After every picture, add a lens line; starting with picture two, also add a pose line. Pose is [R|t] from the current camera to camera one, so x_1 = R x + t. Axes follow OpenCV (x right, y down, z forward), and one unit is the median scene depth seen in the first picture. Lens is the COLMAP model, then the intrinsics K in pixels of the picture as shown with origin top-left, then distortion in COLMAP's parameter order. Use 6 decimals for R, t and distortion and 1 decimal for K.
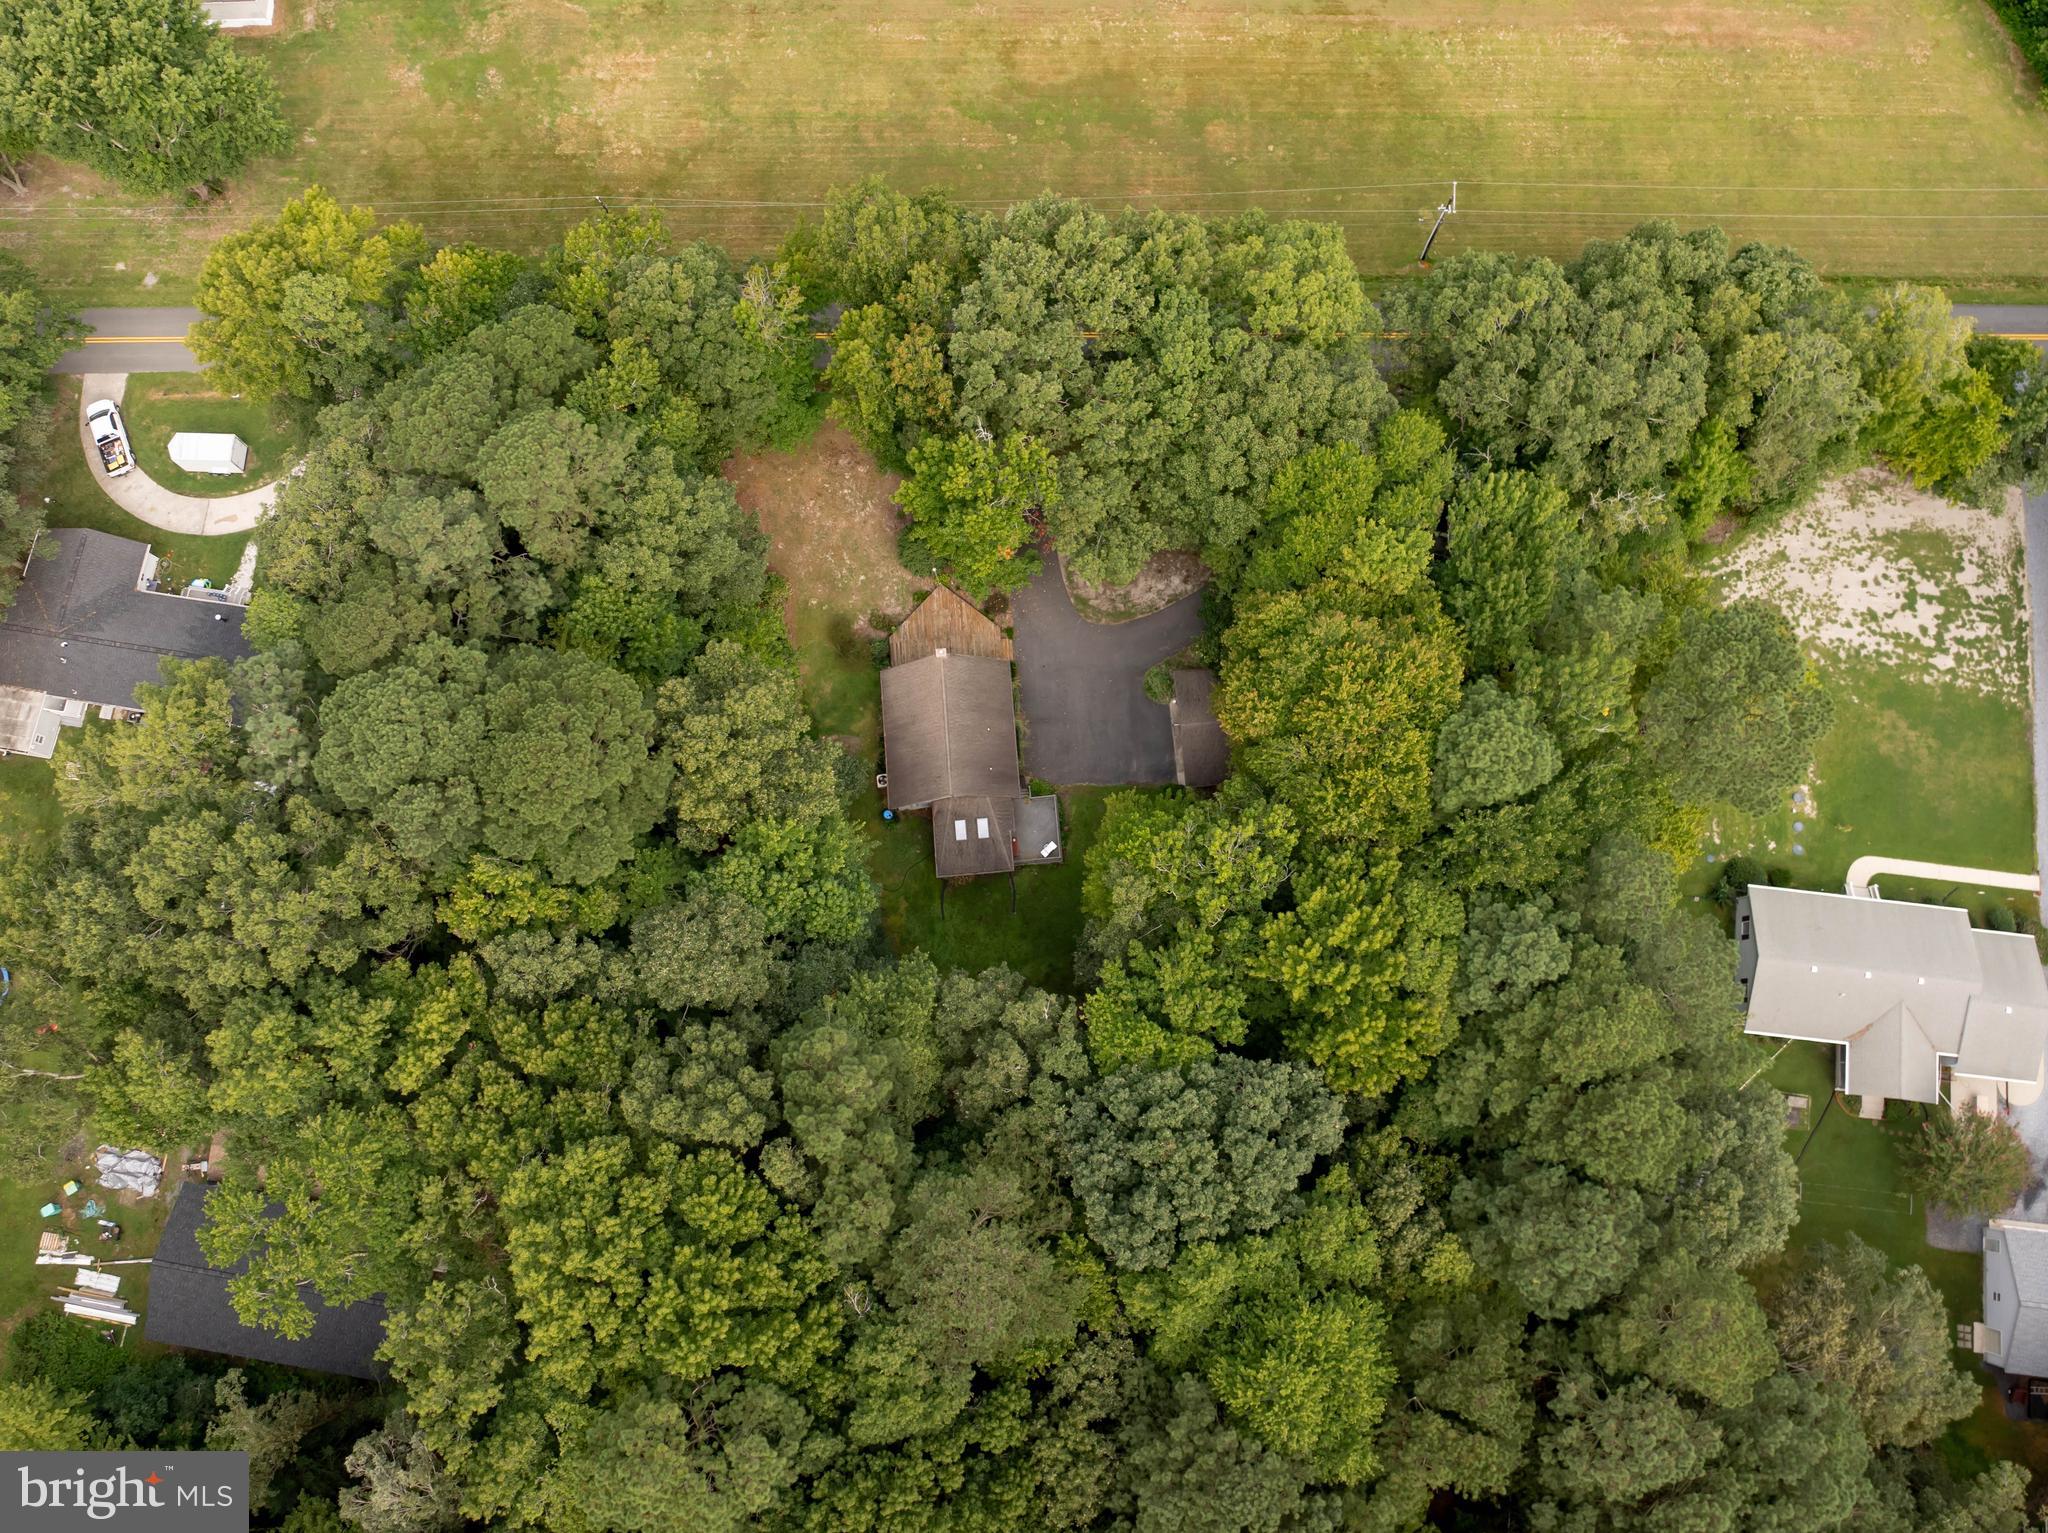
lens RADIAL K [[1655.6, 0, 1073.6], [0, 1655.6, 644.2], [0, 0, 1]] dist [-0.040038, 0.003590]
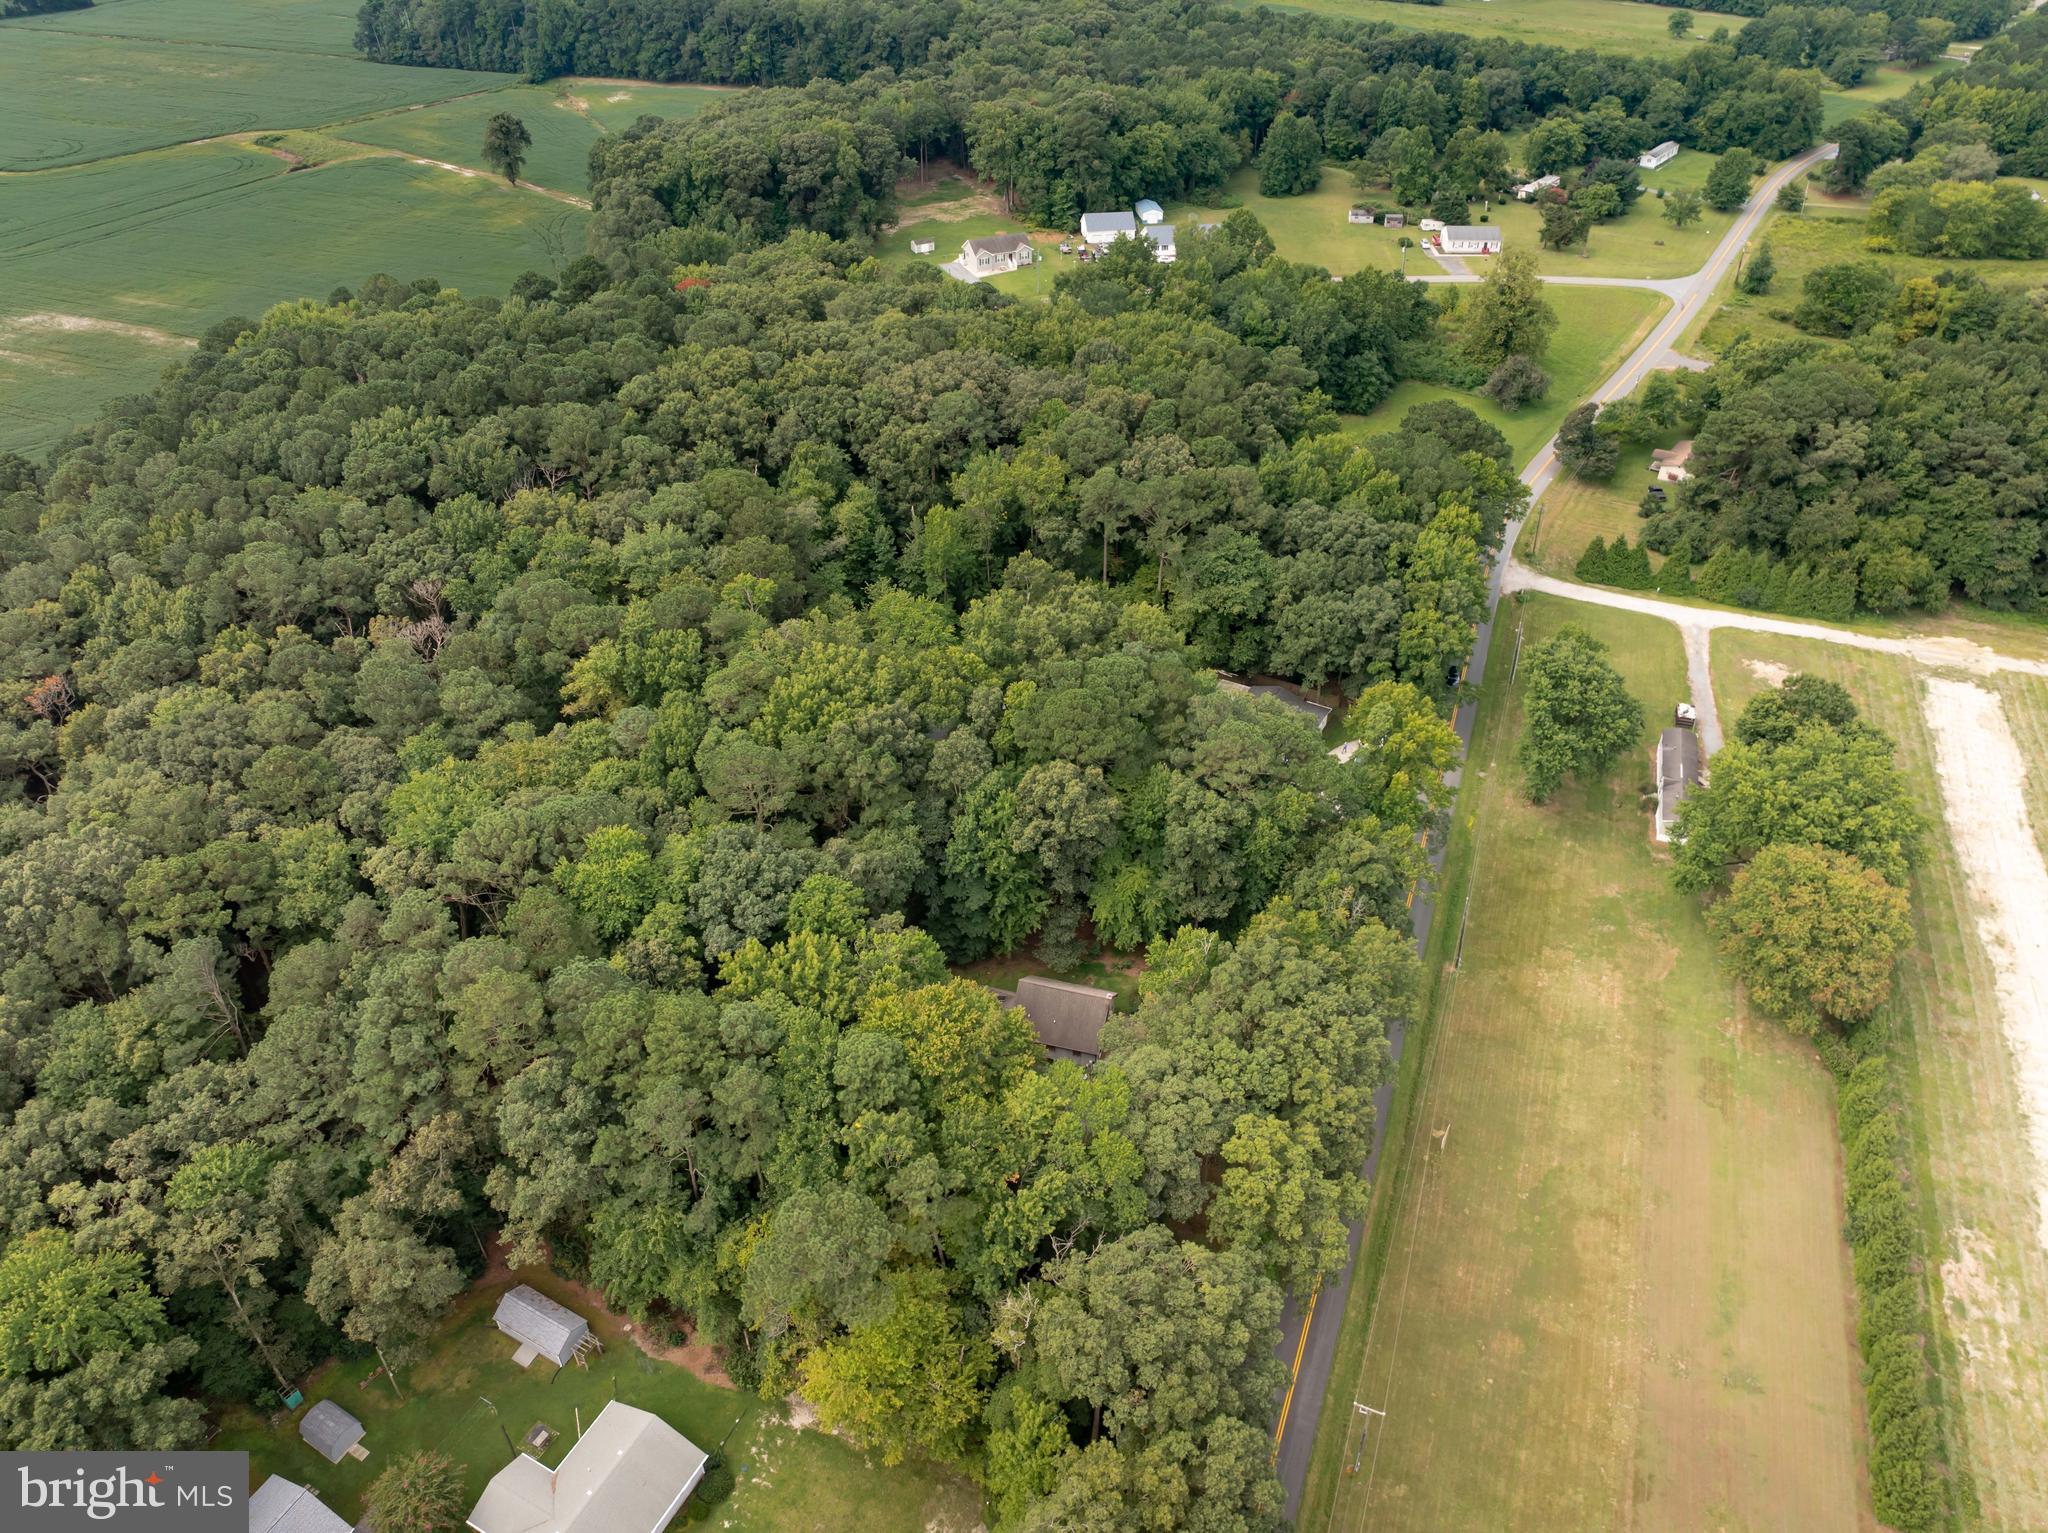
lens RADIAL K [[1441.8, 0, 1027.2], [0, 1441.8, 783.0], [0, 0, 1]] dist [-0.047017, 0.015566]
pose [[-0.357507, 0.566009, -0.742848, 0.840081], [-0.905166, -0.014178, 0.424822, -0.499005], [0.229921, 0.824277, 0.517401, 0.140632]]
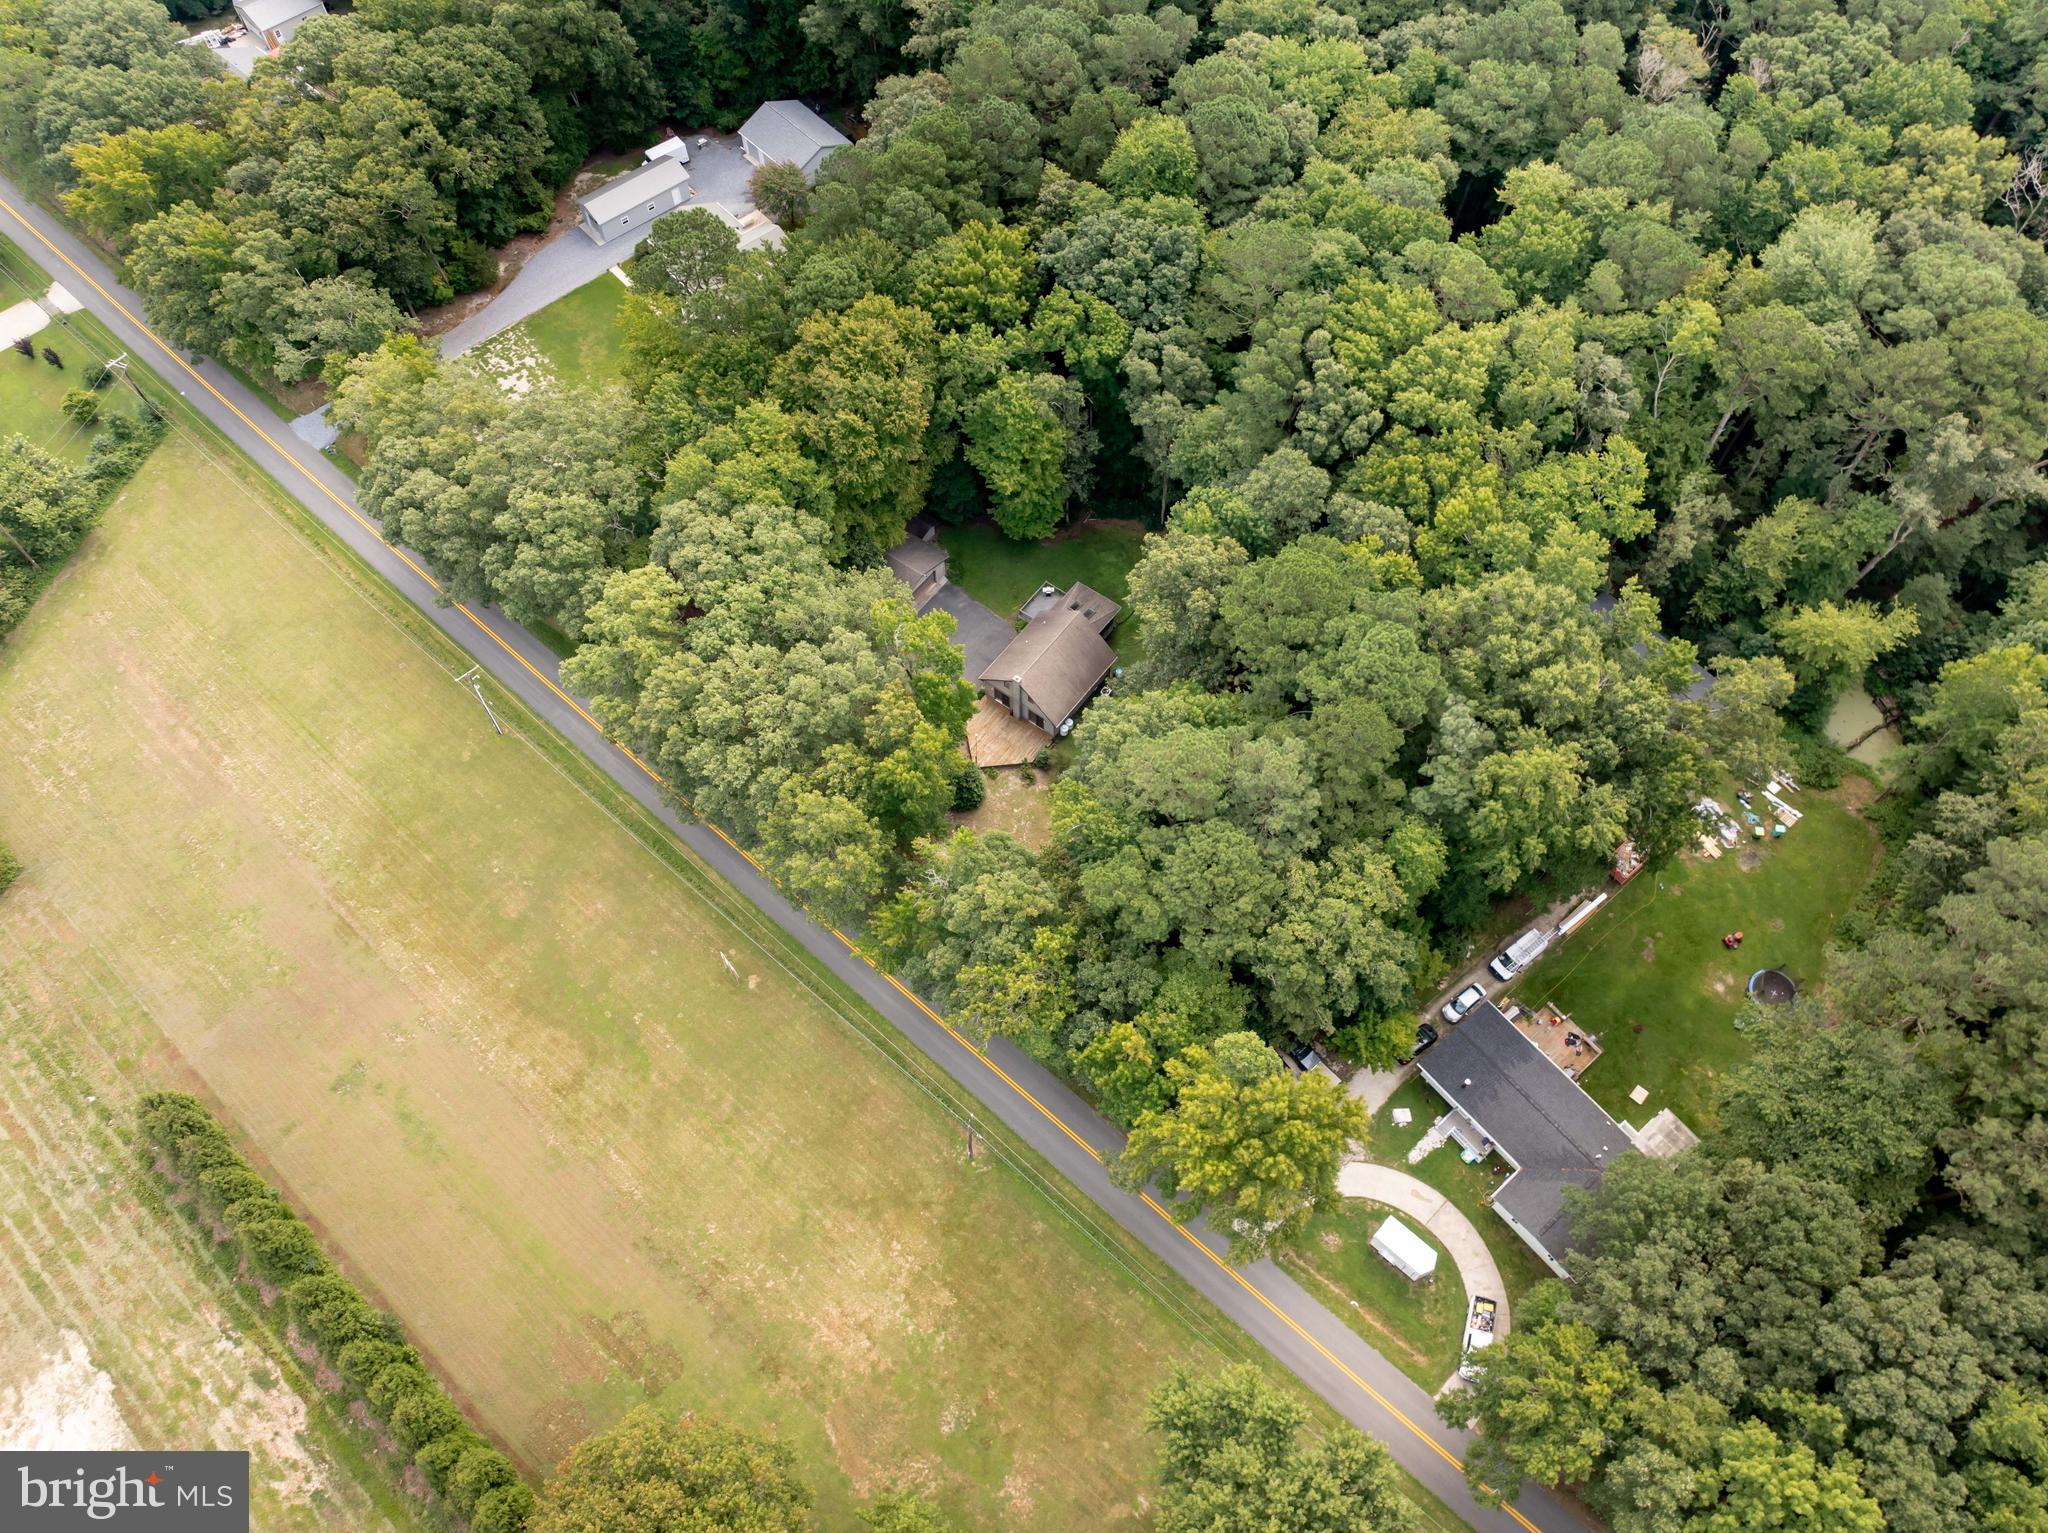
lens RADIAL K [[1441.8, 0, 1021.5], [0, 1441.8, 761.5], [0, 0, 1]] dist [-0.047017, 0.015566]
pose [[-0.743692, -0.579858, 0.332696, -0.522527], [0.648550, -0.505052, 0.569478, -0.707104], [-0.162187, 0.639286, 0.751670, 0.173705]]
